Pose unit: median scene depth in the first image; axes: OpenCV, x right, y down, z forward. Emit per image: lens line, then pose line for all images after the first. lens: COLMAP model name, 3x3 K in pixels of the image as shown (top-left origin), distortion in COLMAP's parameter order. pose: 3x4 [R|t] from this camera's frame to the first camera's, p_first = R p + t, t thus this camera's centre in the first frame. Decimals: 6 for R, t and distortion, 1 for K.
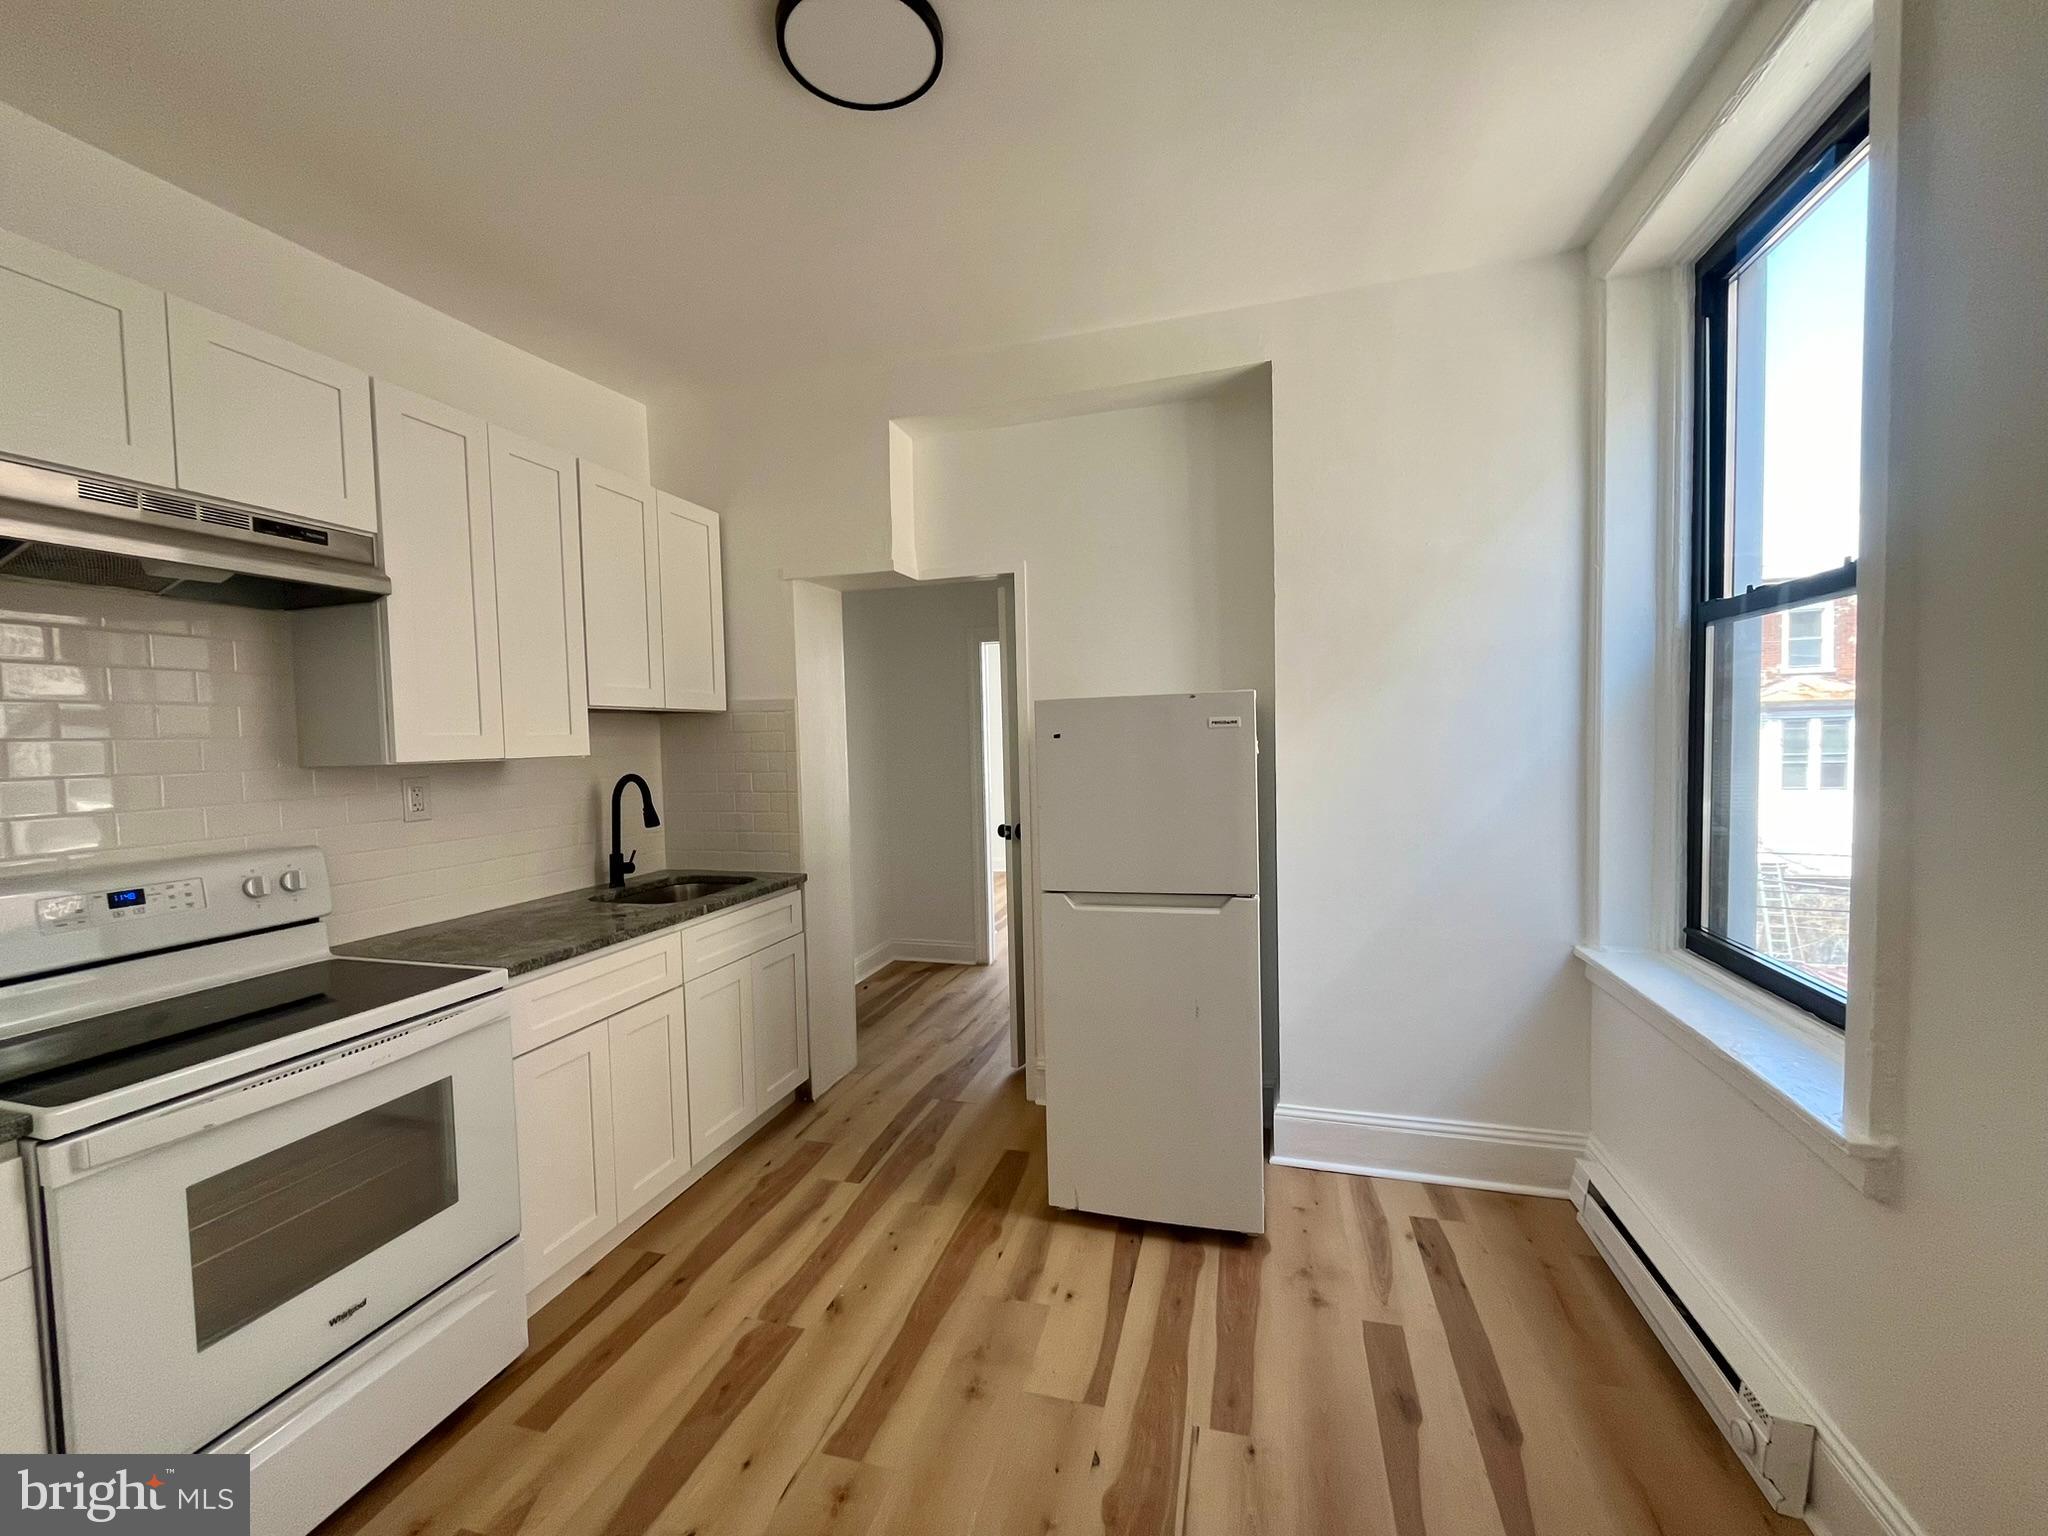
lens RADIAL K [[835.7, 0, 1017.3], [0, 835.7, 770.3], [0, 0, 1]] dist [-0.001736, -0.000108]
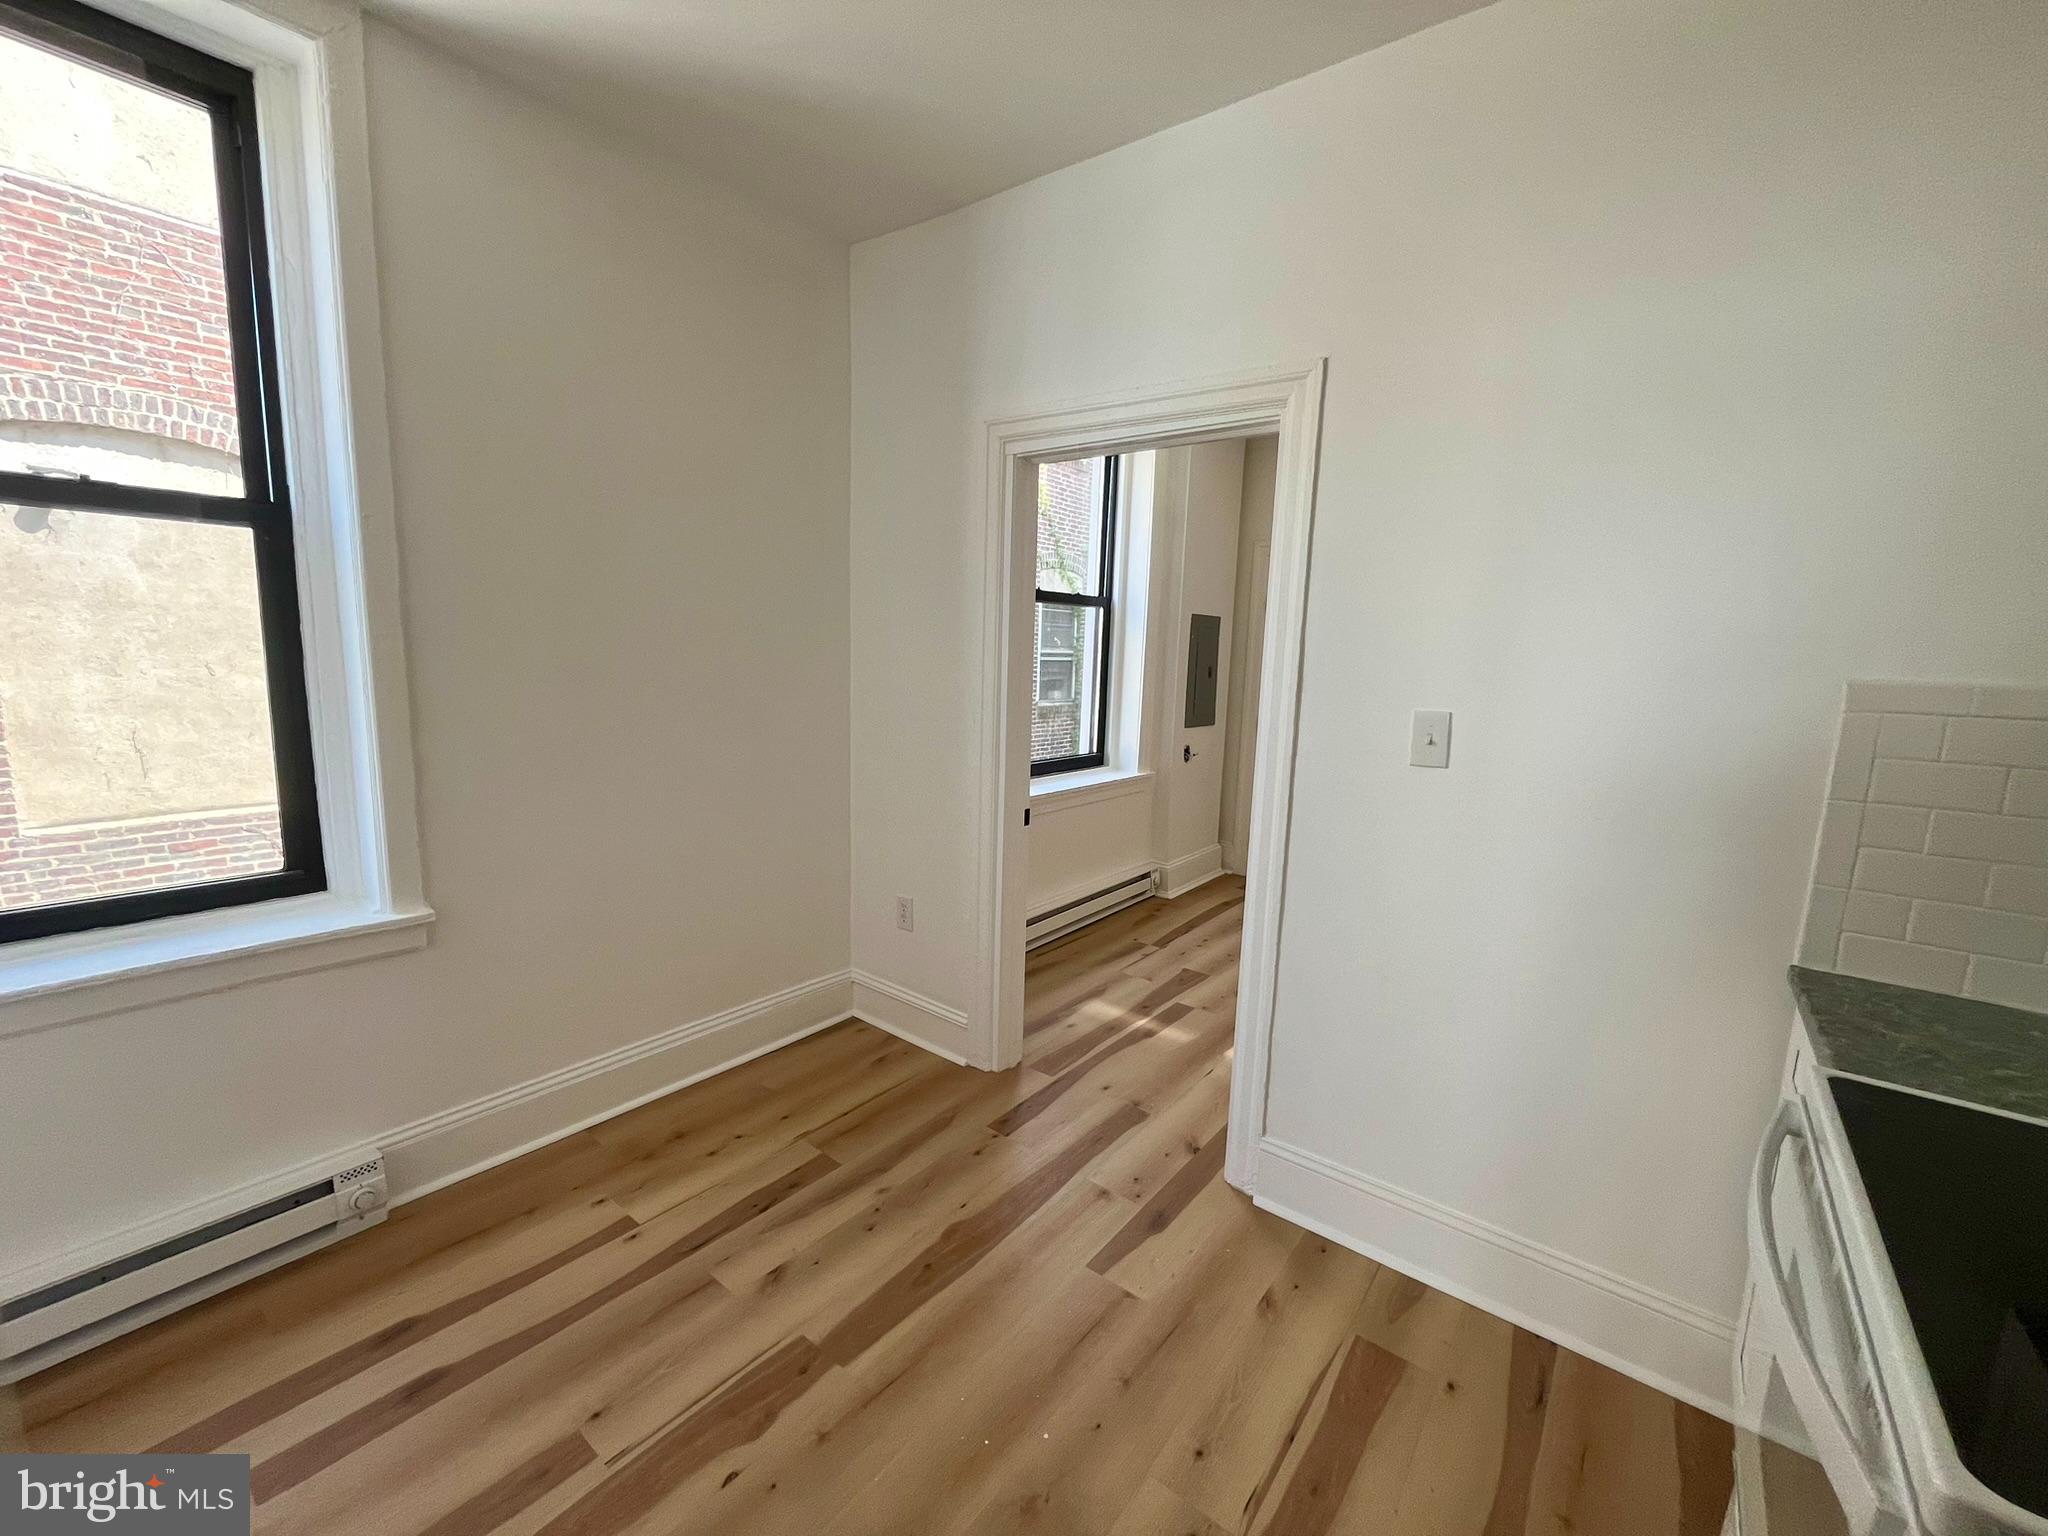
lens RADIAL K [[835.7, 0, 1017.3], [0, 835.7, 770.3], [0, 0, 1]] dist [-0.001736, -0.000108]
pose [[-0.926894, -0.058993, 0.370657, -0.336707], [0.006298, 0.984986, 0.172517, -0.049203], [-0.375270, 0.162239, -0.912607, 1.116834]]
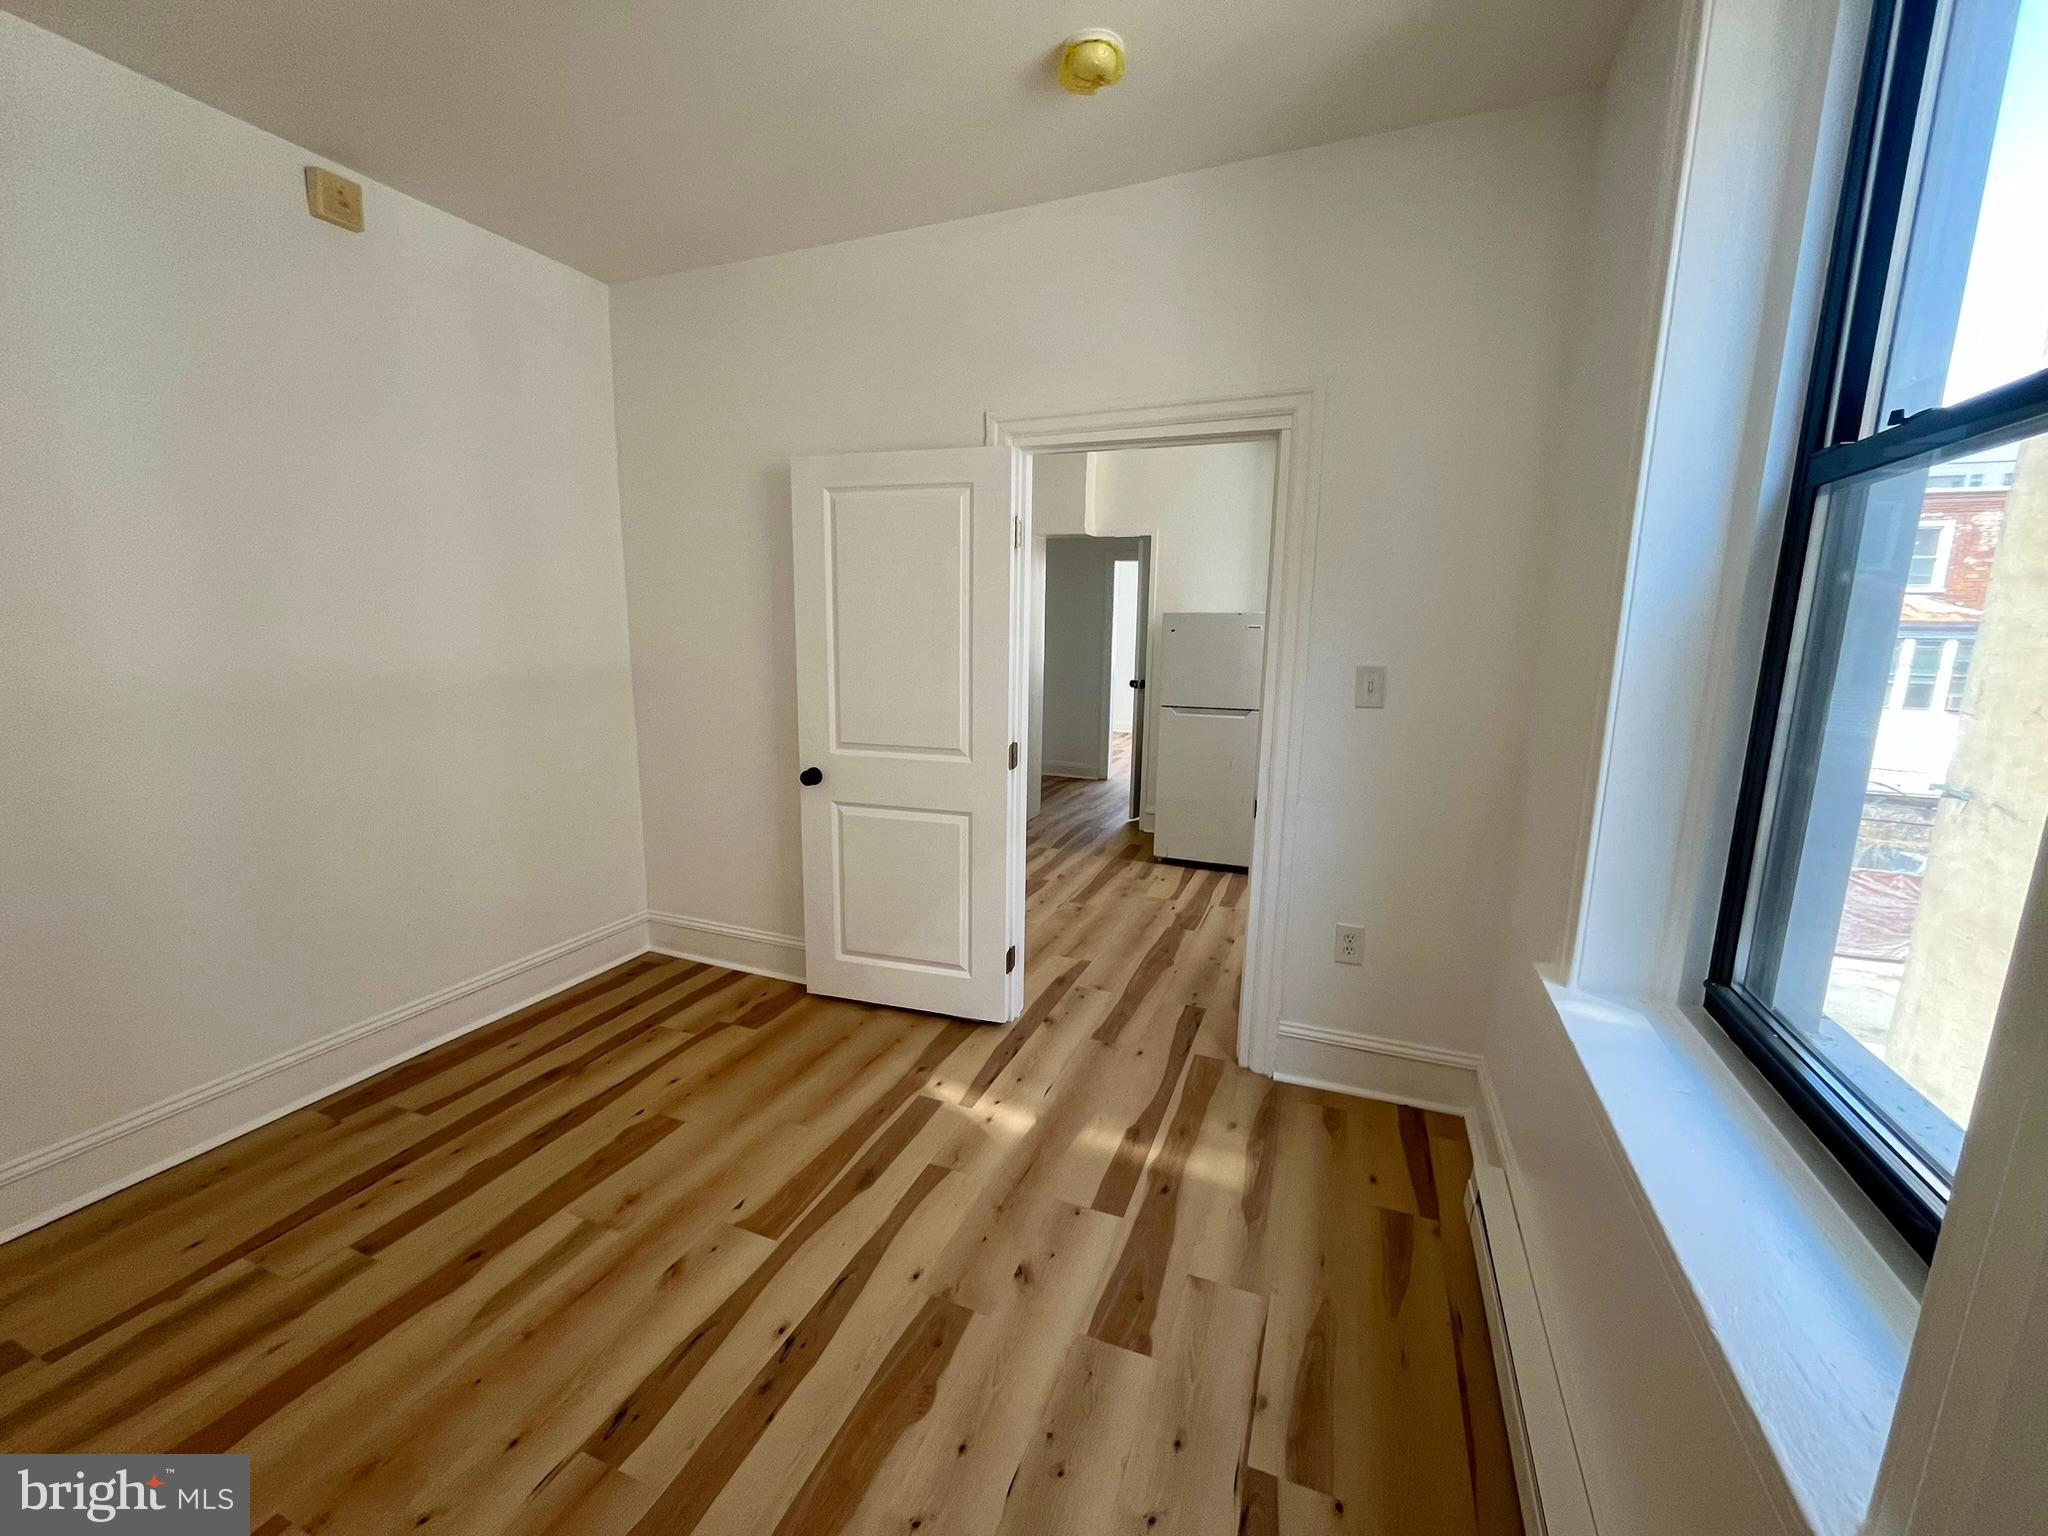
lens RADIAL K [[835.7, 0, 1017.3], [0, 835.7, 770.3], [0, 0, 1]] dist [-0.001736, -0.000108]
pose [[0.993934, 0.056996, -0.094061, -0.123949], [-0.043716, 0.989515, 0.137652, 0.032060], [0.100921, -0.132705, 0.986004, -1.149910]]
